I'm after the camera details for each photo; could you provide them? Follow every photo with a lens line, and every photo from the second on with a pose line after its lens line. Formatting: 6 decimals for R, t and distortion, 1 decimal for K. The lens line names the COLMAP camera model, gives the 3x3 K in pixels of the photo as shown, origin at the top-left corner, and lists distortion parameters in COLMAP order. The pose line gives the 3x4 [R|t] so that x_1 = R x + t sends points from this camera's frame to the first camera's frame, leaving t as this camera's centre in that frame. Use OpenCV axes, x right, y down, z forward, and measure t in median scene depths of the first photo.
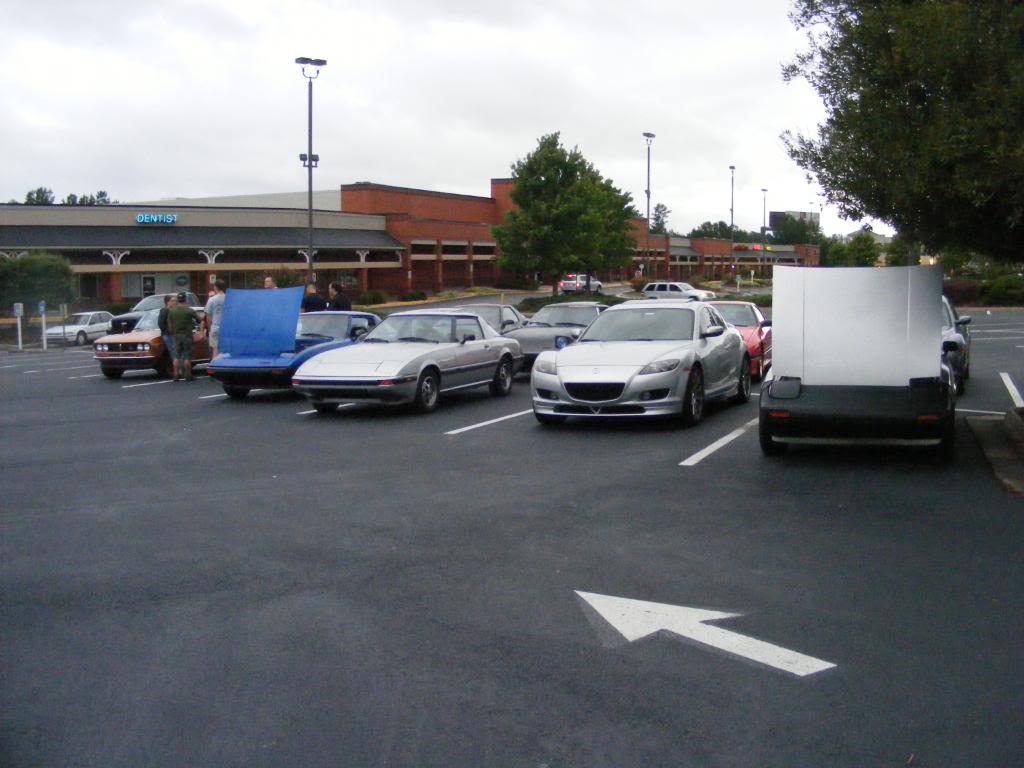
lens RADIAL K [[1177.3, 0, 514.4], [0, 1177.3, 384.6], [0, 0, 1]] dist [-0.167481, 0.000000]
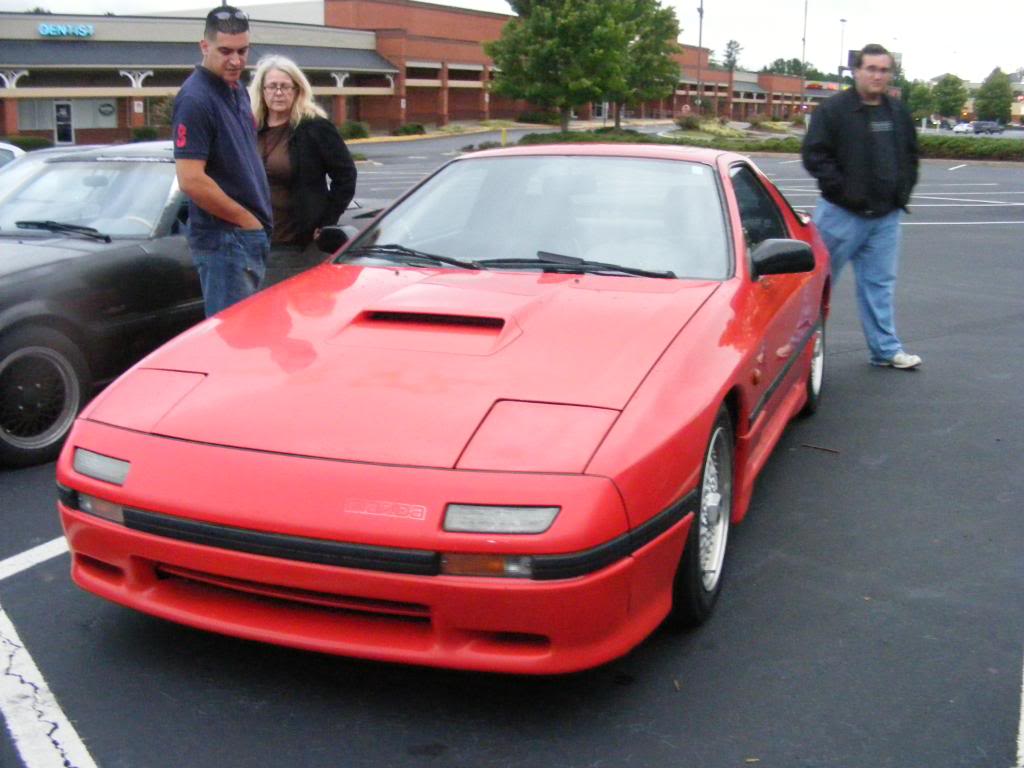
lens RADIAL K [[1177.3, 0, 508.7], [0, 1177.3, 382.2], [0, 0, 1]] dist [-0.167481, 0.000000]
pose [[0.997825, 0.030796, -0.058285, 0.038690], [-0.022667, 0.990542, 0.135323, -0.012031], [0.061901, -0.133707, 0.989086, 0.167614]]
